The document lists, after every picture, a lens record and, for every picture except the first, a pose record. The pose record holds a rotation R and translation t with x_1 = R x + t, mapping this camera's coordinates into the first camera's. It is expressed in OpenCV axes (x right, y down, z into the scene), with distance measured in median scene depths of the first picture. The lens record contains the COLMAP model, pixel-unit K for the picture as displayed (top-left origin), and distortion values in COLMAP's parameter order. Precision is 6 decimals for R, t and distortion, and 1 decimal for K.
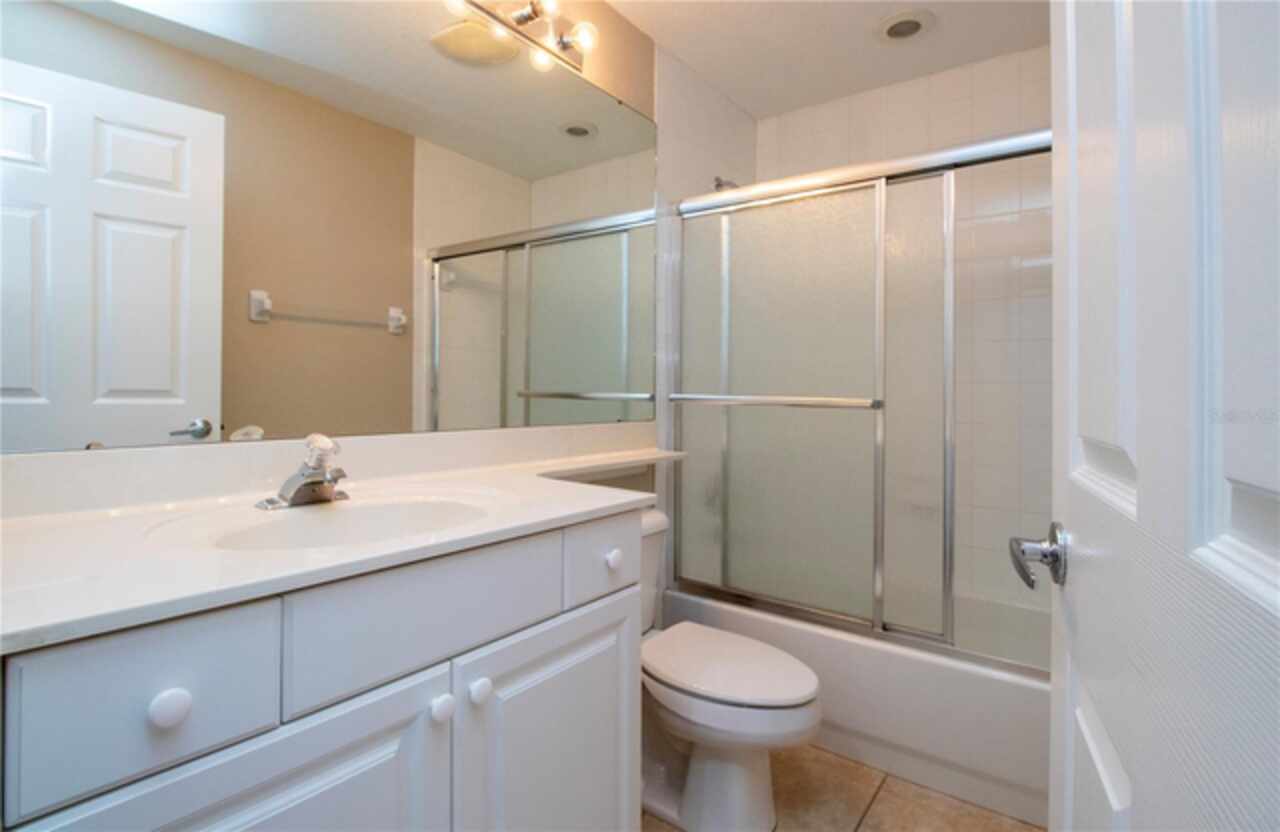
lens RADIAL K [[604.4, 0, 645.4], [0, 604.4, 375.7], [0, 0, 1]] dist [0.016077, -0.022488]
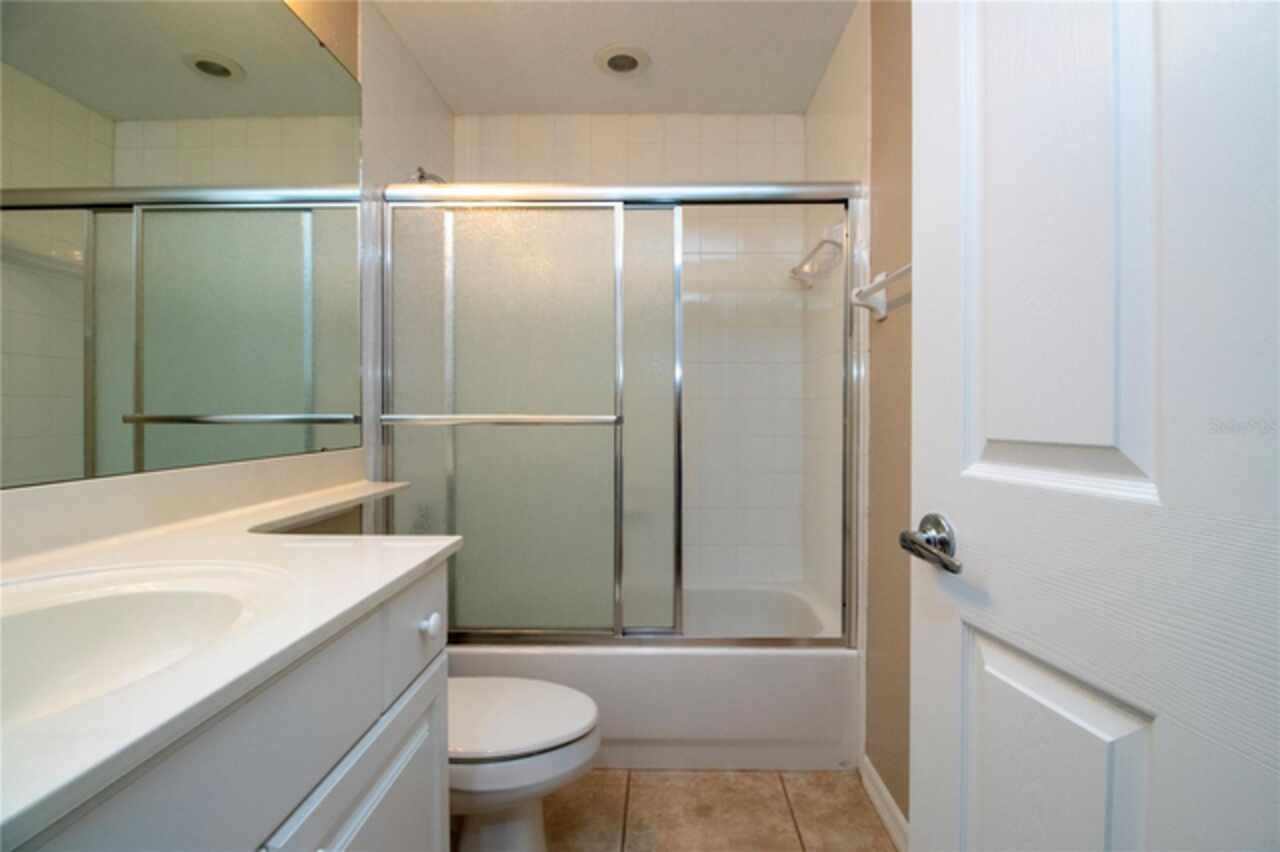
lens RADIAL K [[602.6, 0, 657.8], [0, 602.6, 400.7], [0, 0, 1]] dist [0.001646, -0.013809]
pose [[0.816201, -0.008296, 0.577708, -0.130057], [0.000986, 0.999915, 0.012966, 0.000898], [-0.577767, -0.010013, 0.816140, 0.099446]]
